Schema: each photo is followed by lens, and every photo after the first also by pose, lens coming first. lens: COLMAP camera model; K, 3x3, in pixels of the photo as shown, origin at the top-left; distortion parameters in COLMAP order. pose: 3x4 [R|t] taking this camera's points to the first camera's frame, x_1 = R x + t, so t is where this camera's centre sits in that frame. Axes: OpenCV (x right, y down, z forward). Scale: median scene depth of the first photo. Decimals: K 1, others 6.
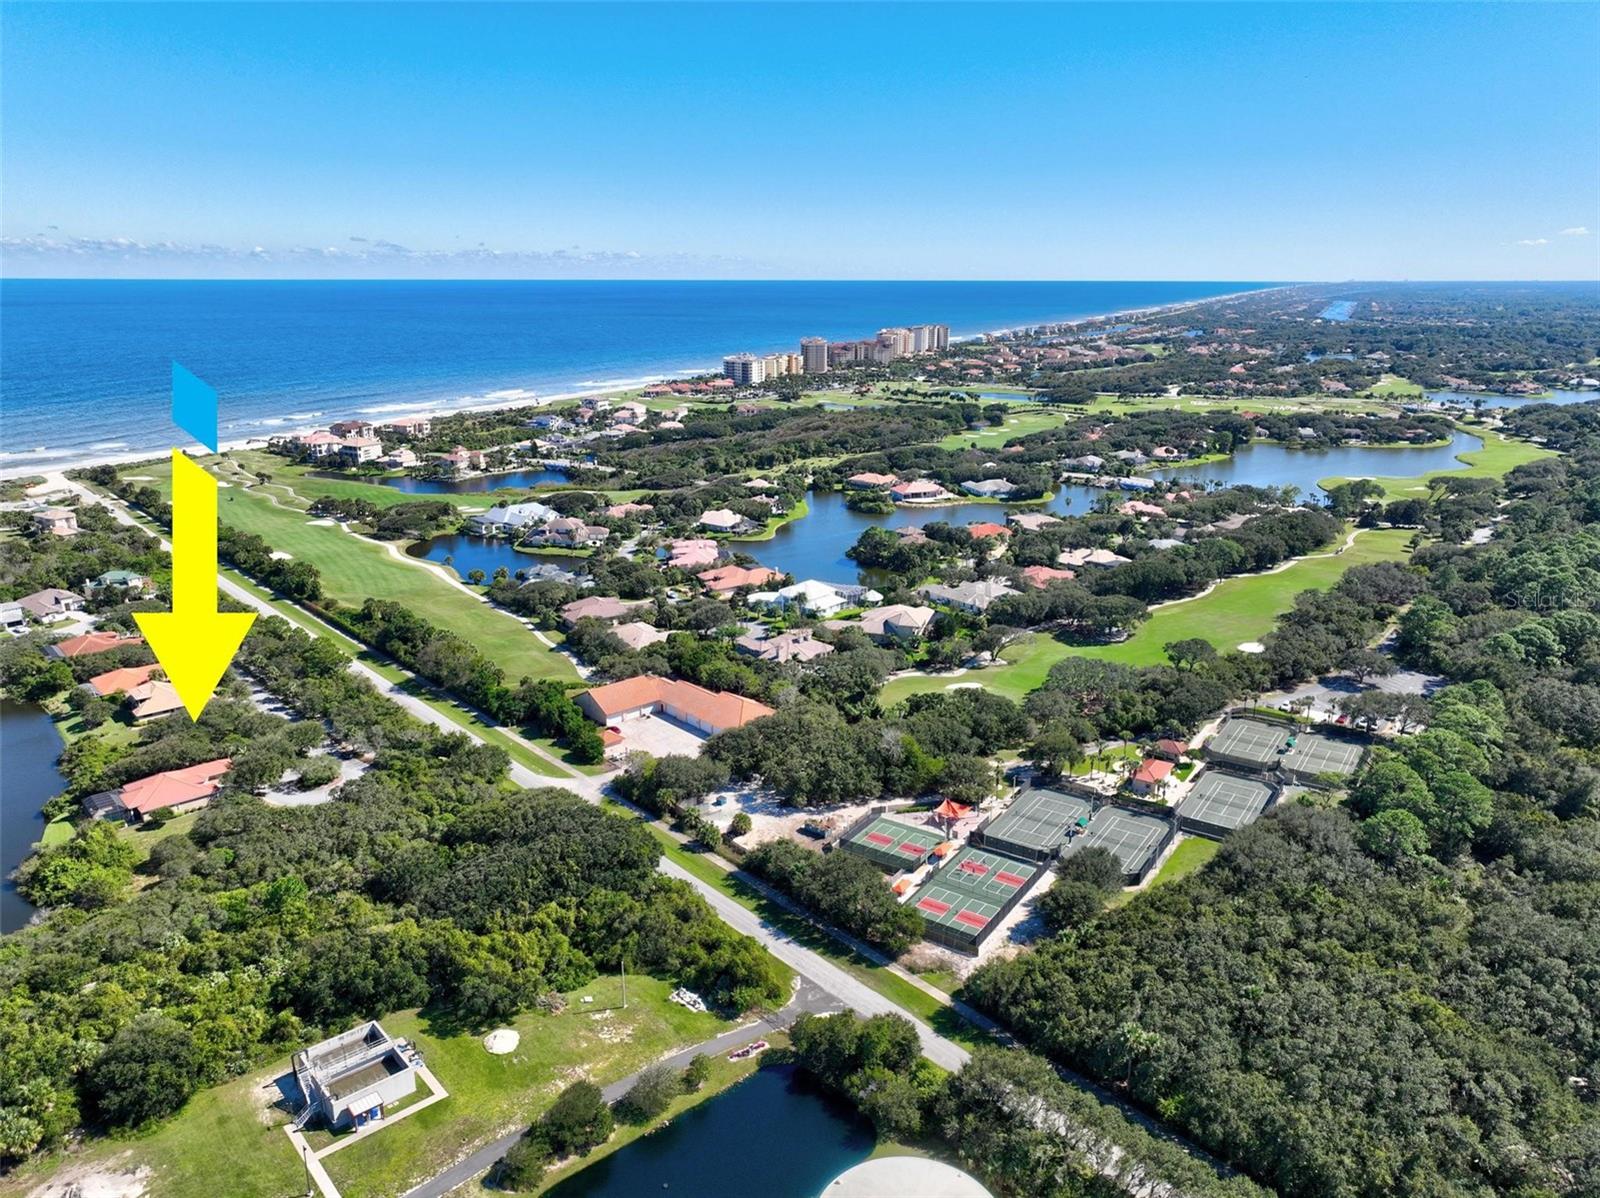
lens RADIAL K [[1123.2, 0, 800.0], [0, 1123.2, 599.0], [0, 0, 1]] dist [-0.005760, 0.017977]
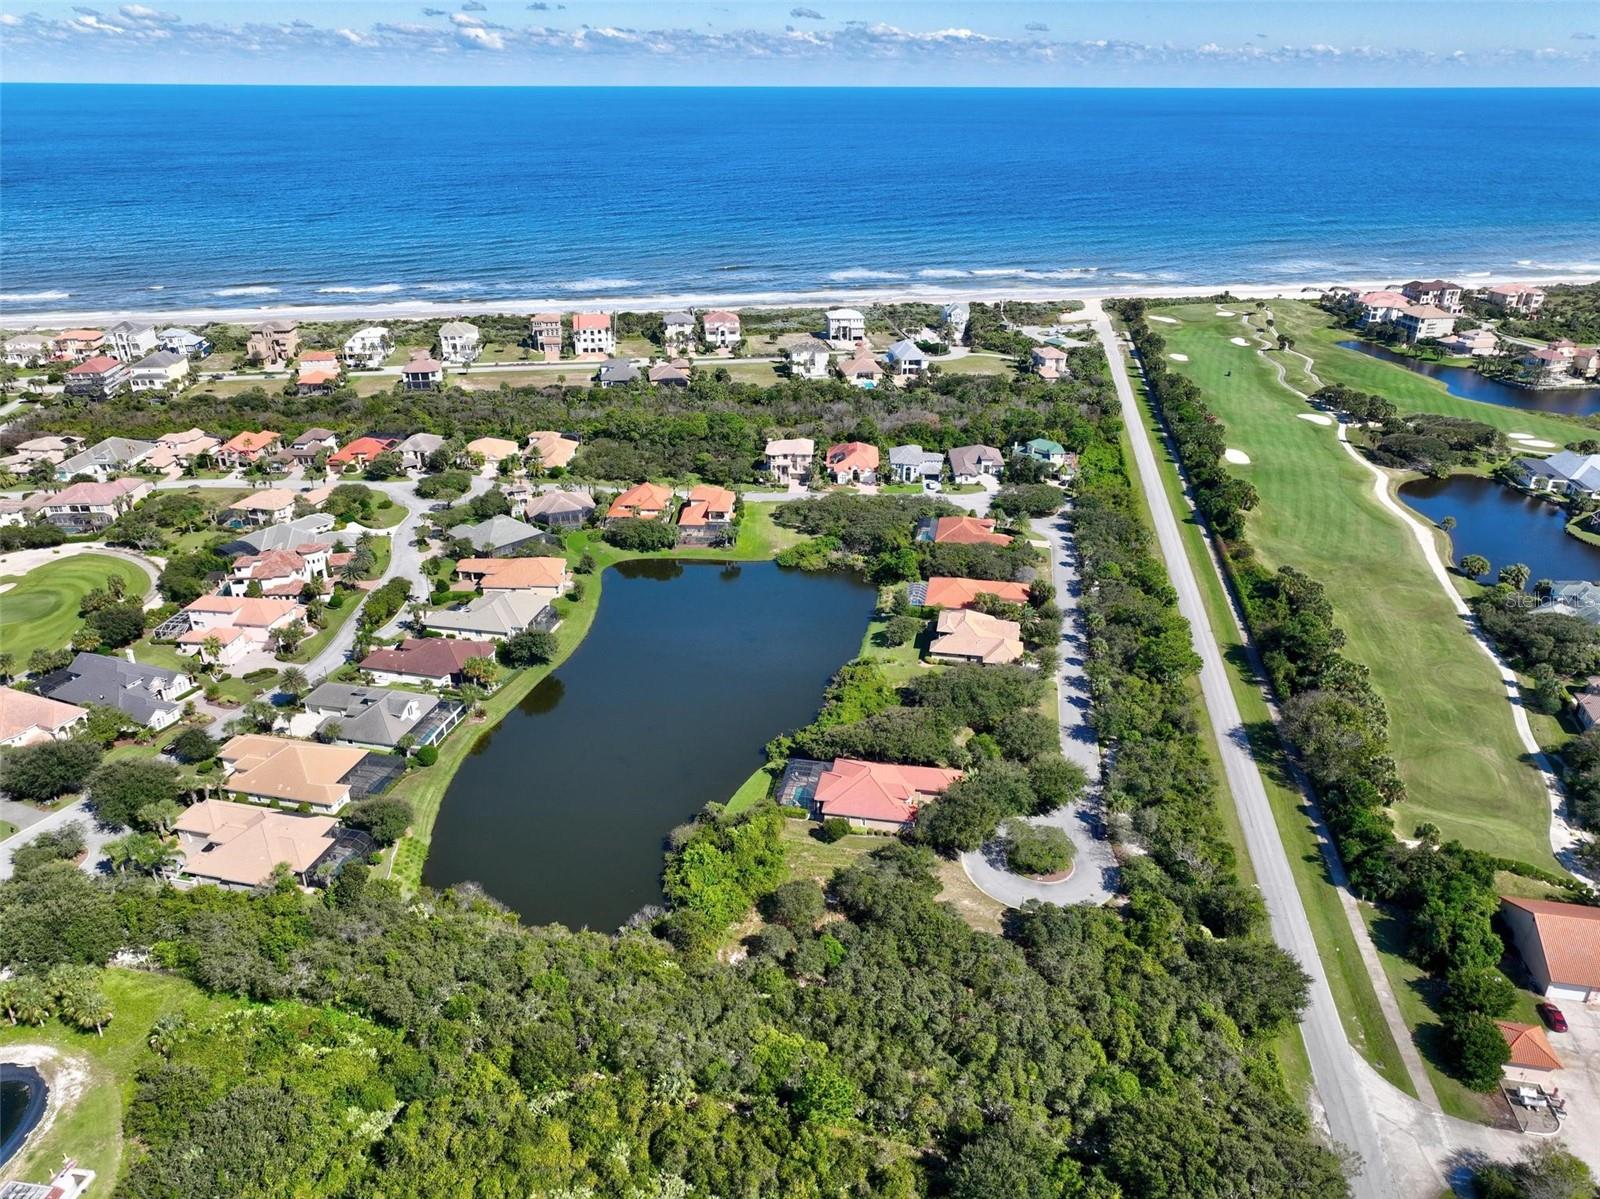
lens RADIAL K [[1123.2, 0, 800.0], [0, 1123.2, 599.5], [0, 0, 1]] dist [-0.005760, 0.017977]
pose [[0.606985, 0.332494, -0.721815, -0.050501], [-0.221217, 0.943063, 0.248385, -0.089943], [0.763303, 0.008912, 0.645979, 0.306306]]
